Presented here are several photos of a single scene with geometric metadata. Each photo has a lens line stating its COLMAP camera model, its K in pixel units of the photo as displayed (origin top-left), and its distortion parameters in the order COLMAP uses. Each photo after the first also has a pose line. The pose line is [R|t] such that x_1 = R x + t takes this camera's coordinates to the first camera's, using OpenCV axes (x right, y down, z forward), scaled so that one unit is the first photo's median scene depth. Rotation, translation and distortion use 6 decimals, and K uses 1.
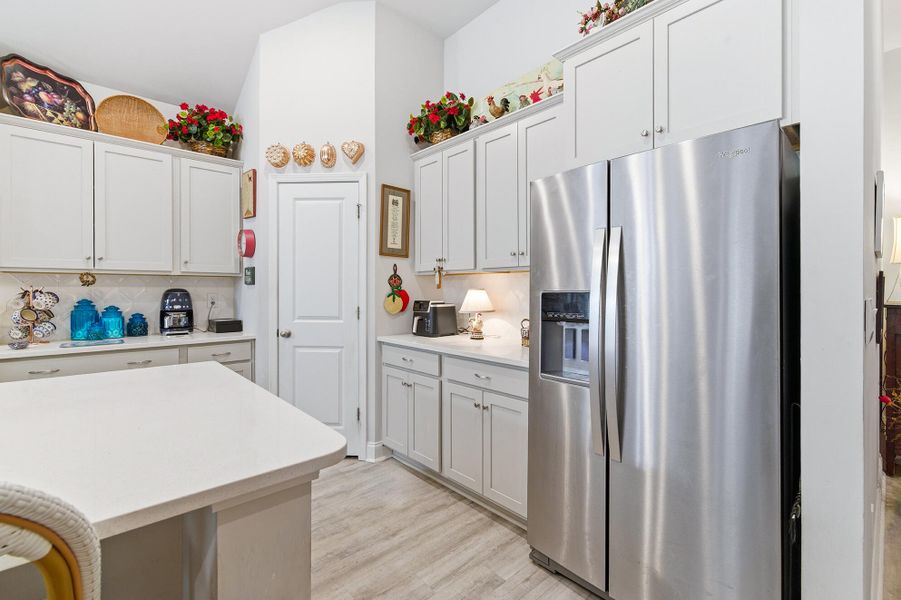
lens RADIAL K [[398.5, 0, 450.6], [0, 398.5, 292.2], [0, 0, 1]] dist [0.001912, 0.000354]
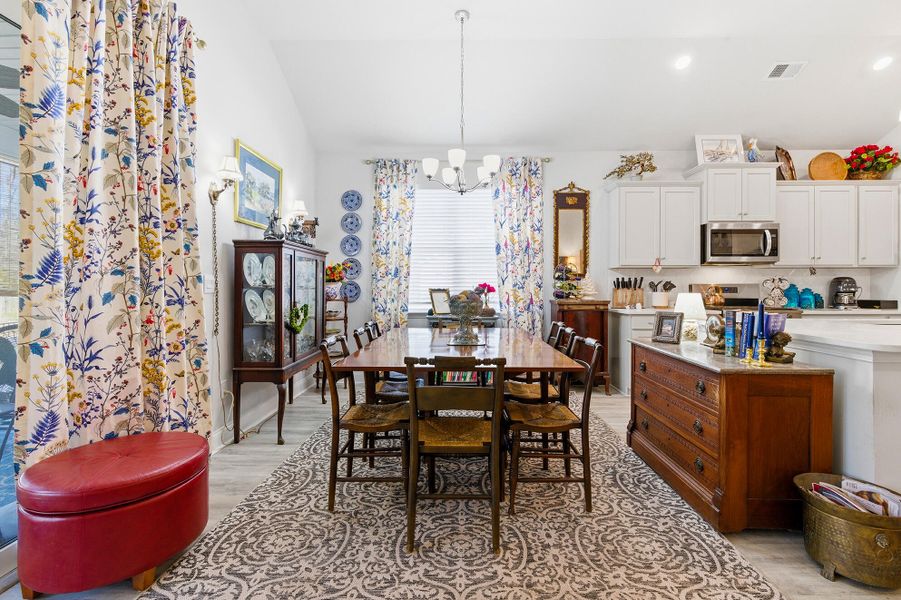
lens RADIAL K [[400.0, 0, 451.8], [0, 400.0, 287.6], [0, 0, 1]] dist [0.003304, 0.000662]
pose [[0.734506, -0.000810, -0.678602, -0.791823], [-0.002027, 0.999992, -0.003387, 0.039914], [0.678599, 0.003864, 0.734499, -1.092309]]
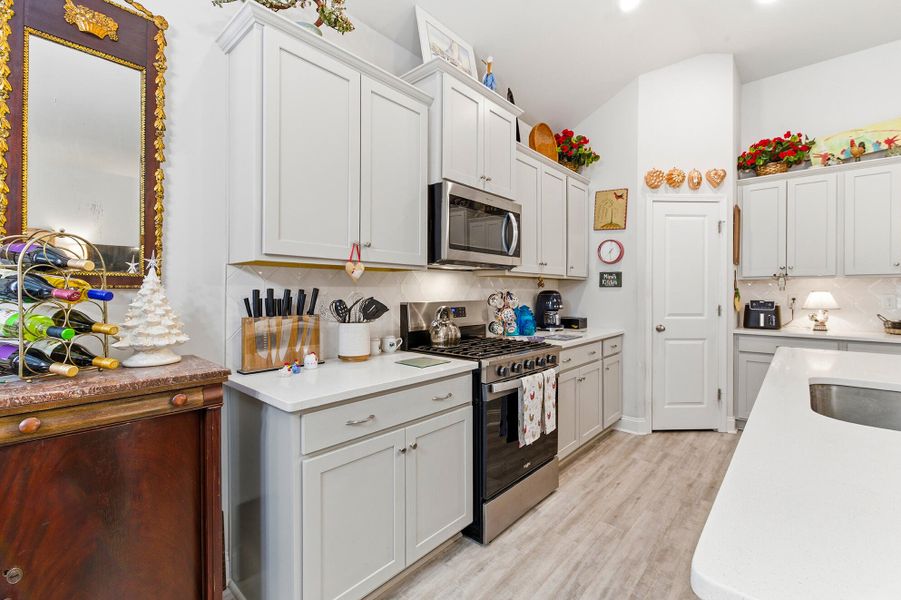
lens RADIAL K [[390.2, 0, 451.8], [0, 390.2, 293.7], [0, 0, 1]] dist [-0.002409, -0.000231]
pose [[0.994061, -0.000147, 0.108828, -1.159358], [0.000156, 1.000000, -0.000069, 0.000795], [-0.108828, 0.000085, 0.994061, -0.087723]]
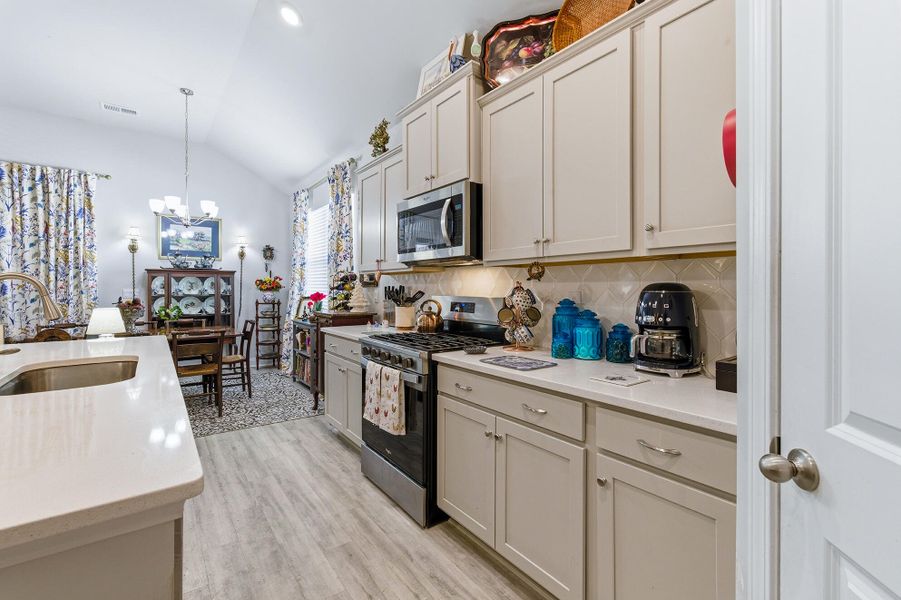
lens RADIAL K [[396.1, 0, 451.1], [0, 396.1, 288.5], [0, 0, 1]] dist [0.001630, 0.000706]
pose [[-0.087132, 0.001310, -0.996196, -0.163512], [-0.003536, 0.999992, 0.001624, -0.001644], [0.996191, 0.003664, -0.087126, 0.820147]]
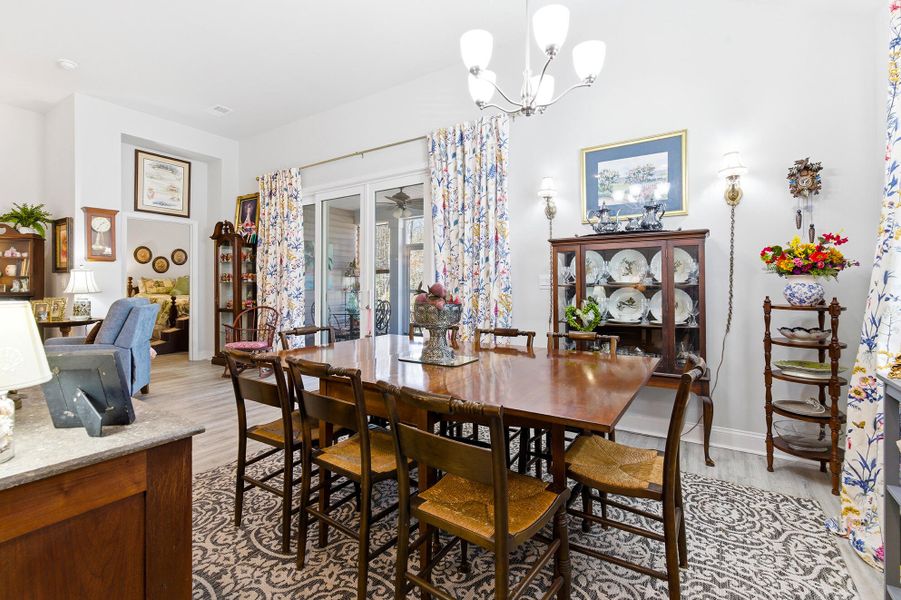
lens RADIAL K [[403.4, 0, 452.0], [0, 403.4, 283.3], [0, 0, 1]] dist [0.002611, 0.000436]
pose [[-0.965568, -0.001418, -0.260148, -1.249889], [-0.000976, 0.999998, -0.001831, 0.036005], [0.260150, -0.001515, -0.965567, 0.291117]]
